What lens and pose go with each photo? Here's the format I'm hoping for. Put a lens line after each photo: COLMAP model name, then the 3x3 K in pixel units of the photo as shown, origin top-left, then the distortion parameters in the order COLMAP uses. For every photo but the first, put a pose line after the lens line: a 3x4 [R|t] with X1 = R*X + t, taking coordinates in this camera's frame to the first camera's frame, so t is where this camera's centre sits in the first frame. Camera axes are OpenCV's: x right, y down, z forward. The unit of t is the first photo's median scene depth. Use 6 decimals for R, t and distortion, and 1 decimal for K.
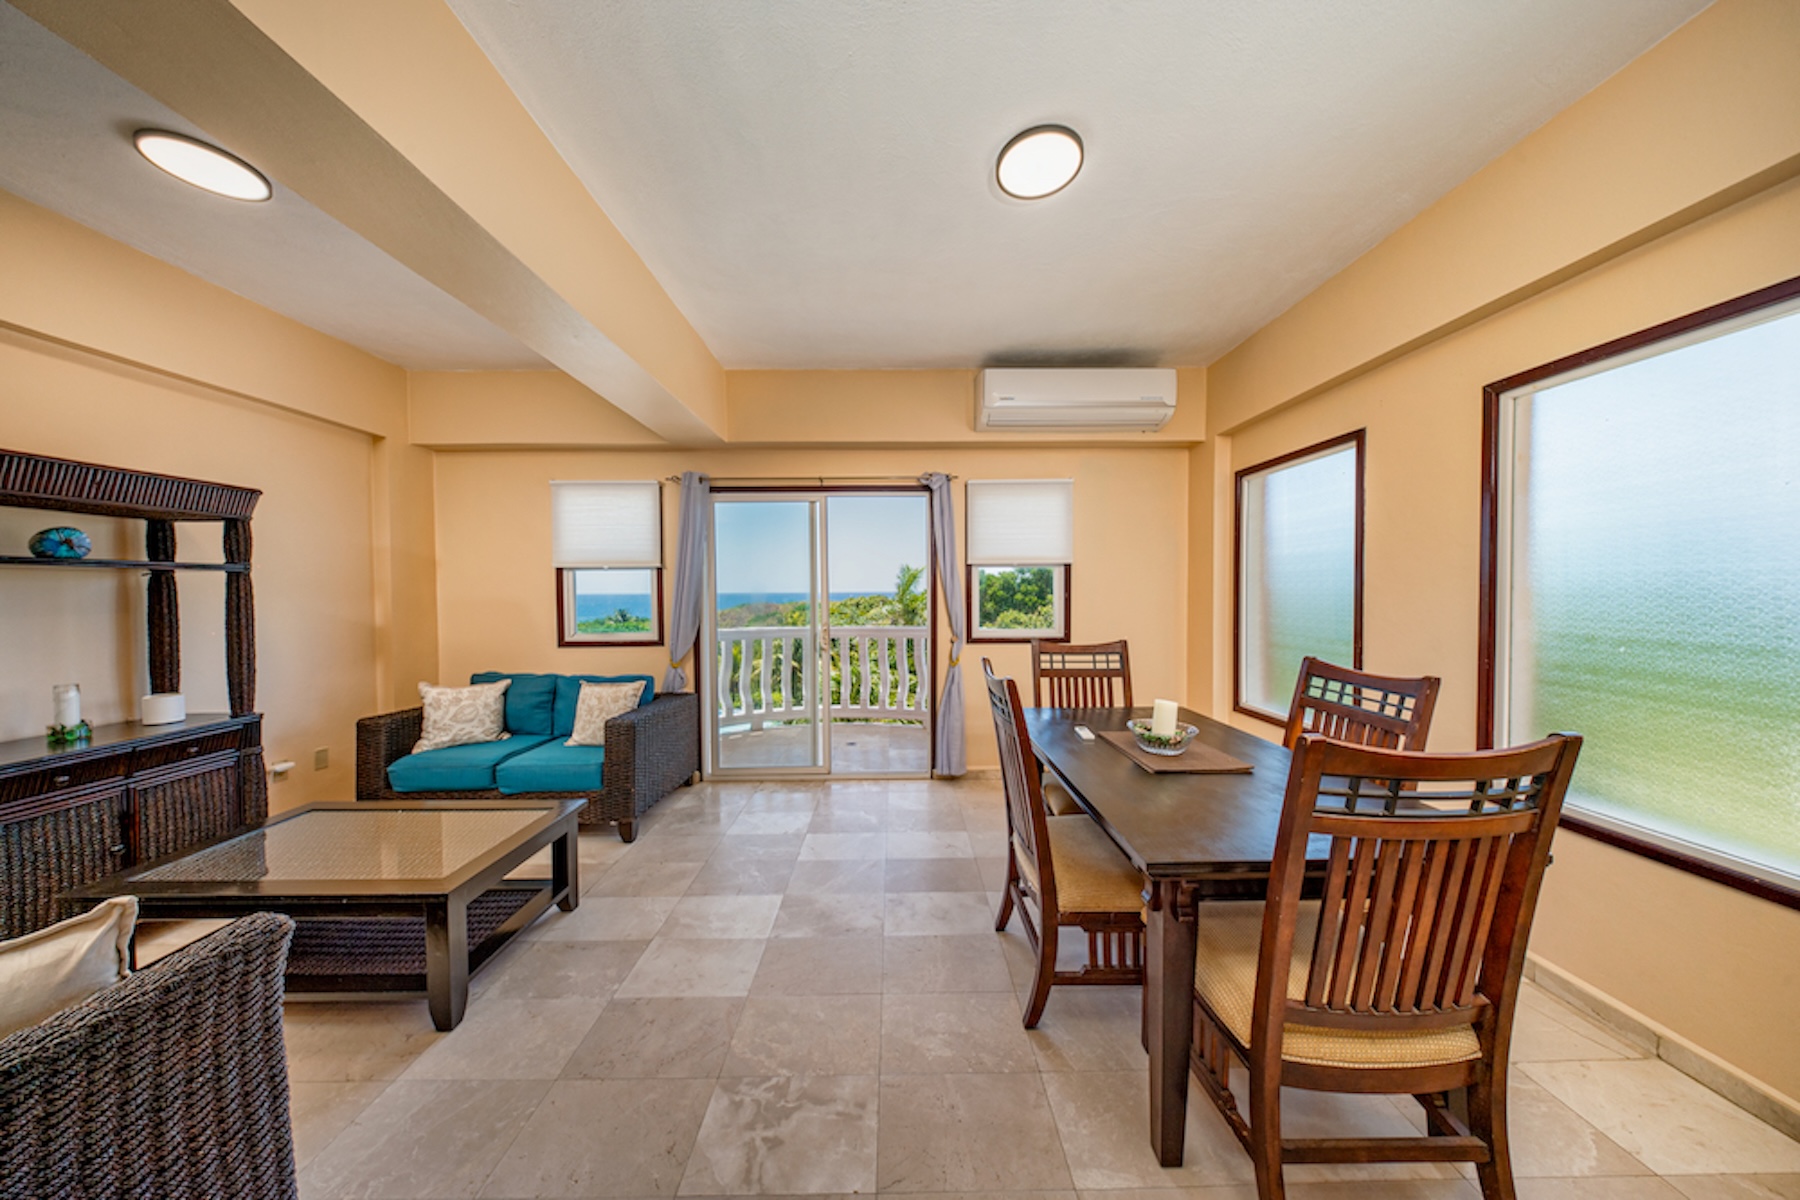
lens RADIAL K [[548.3, 0, 887.6], [0, 548.3, 594.1], [0, 0, 1]] dist [0.000956, -0.000448]
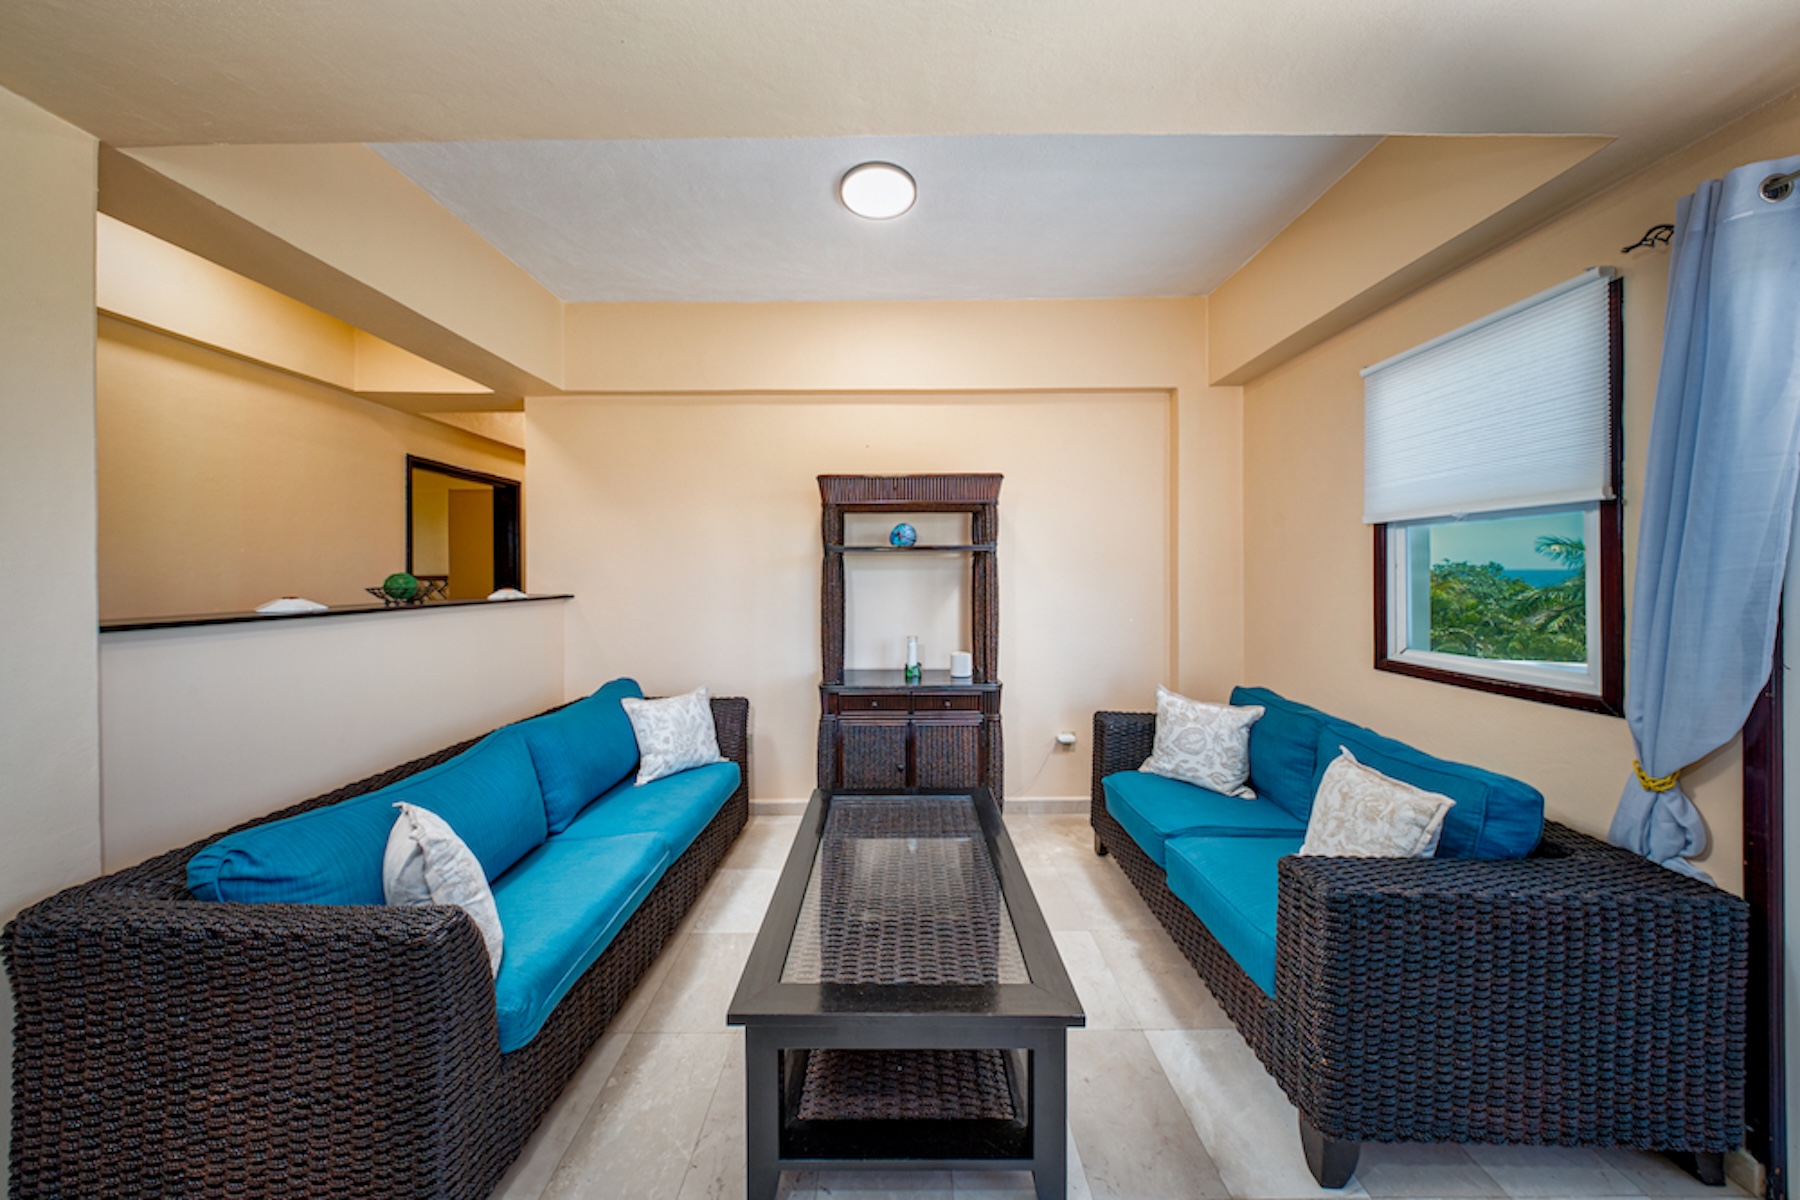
lens RADIAL K [[548.3, 0, 930.2], [0, 548.3, 572.4], [0, 0, 1]] dist [0.000956, -0.000448]
pose [[0.014311, 0.000330, -0.999898, -0.083014], [-0.002246, 0.999997, 0.000298, 0.000655], [0.999895, 0.002241, 0.014311, 0.842936]]
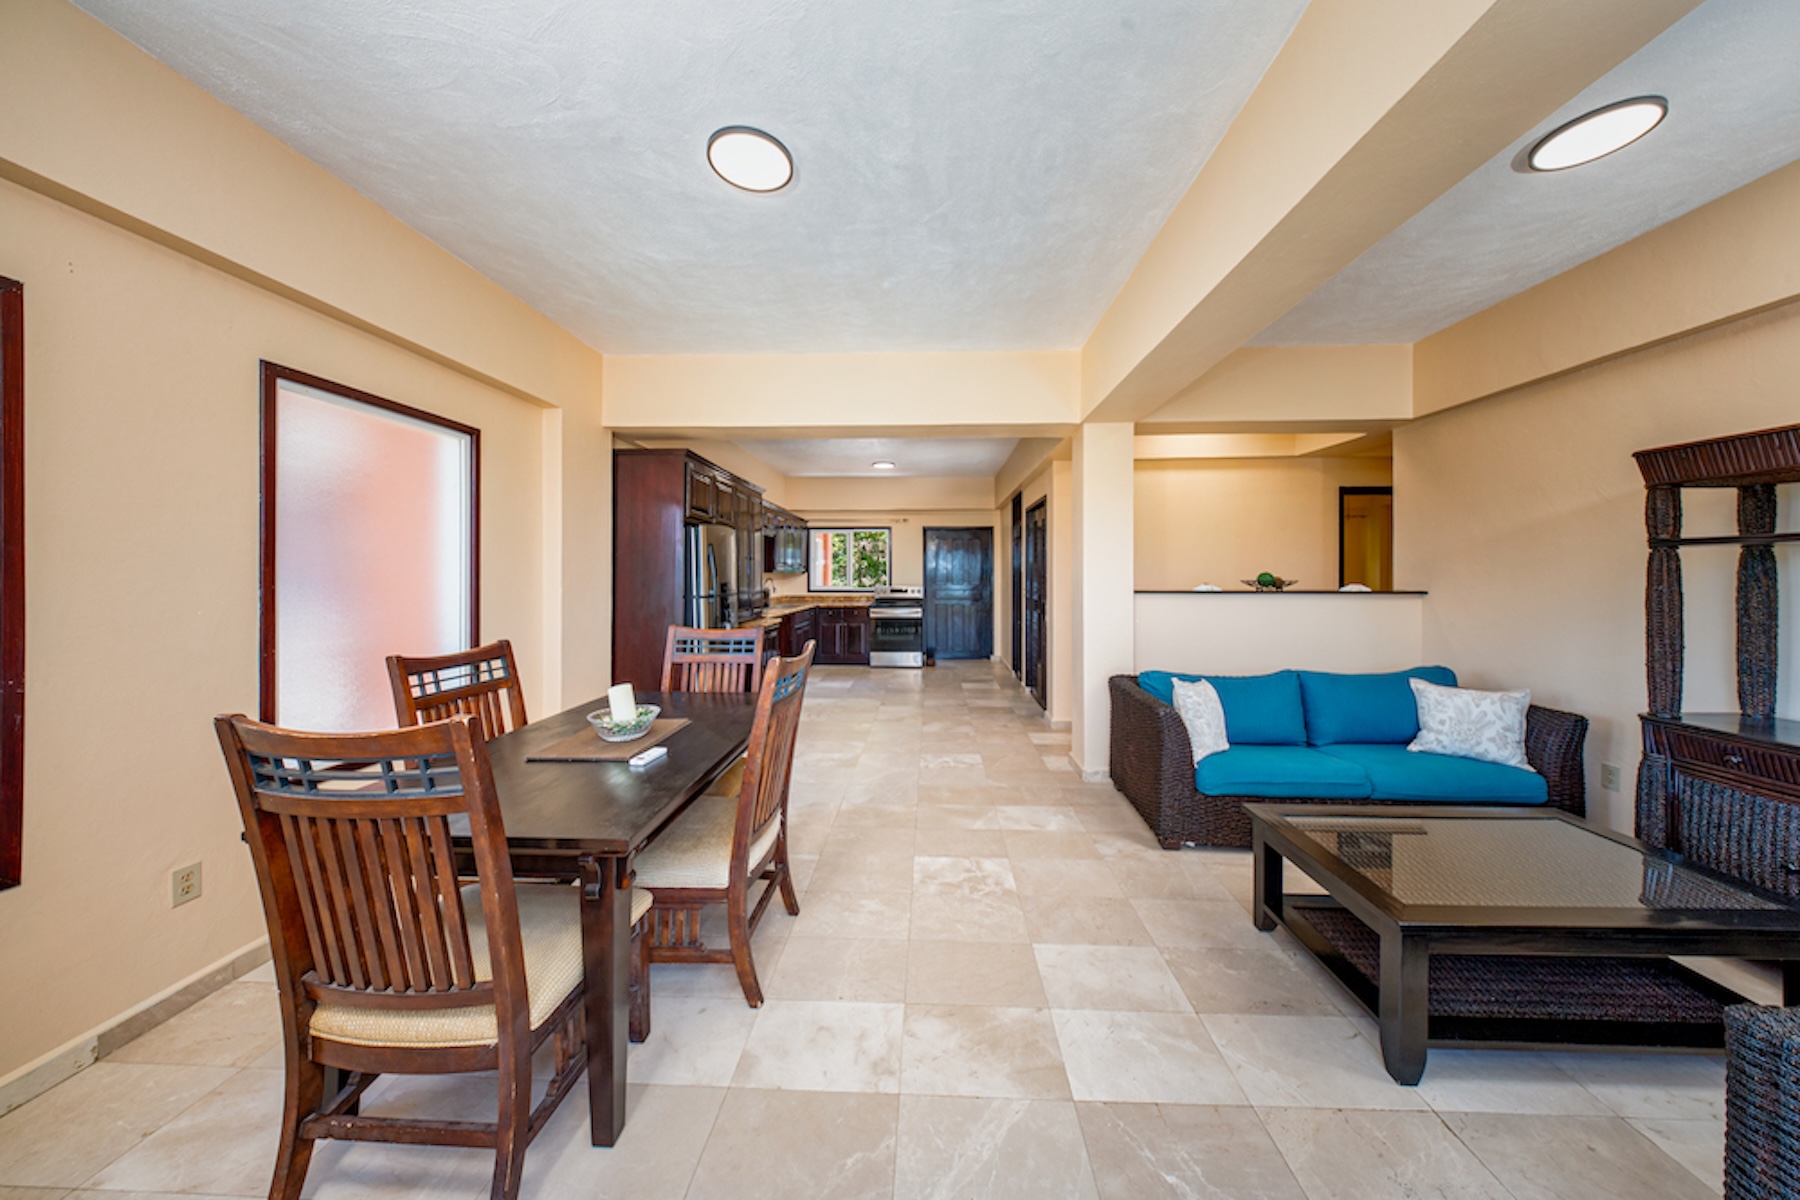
lens RADIAL K [[548.3, 0, 894.1], [0, 548.3, 576.9], [0, 0, 1]] dist [0.000956, -0.000448]
pose [[-0.998245, 0.005082, 0.058996, -0.037436], [0.005864, 0.999897, 0.013074, -0.010783], [-0.058924, 0.013397, -0.998173, 1.597468]]
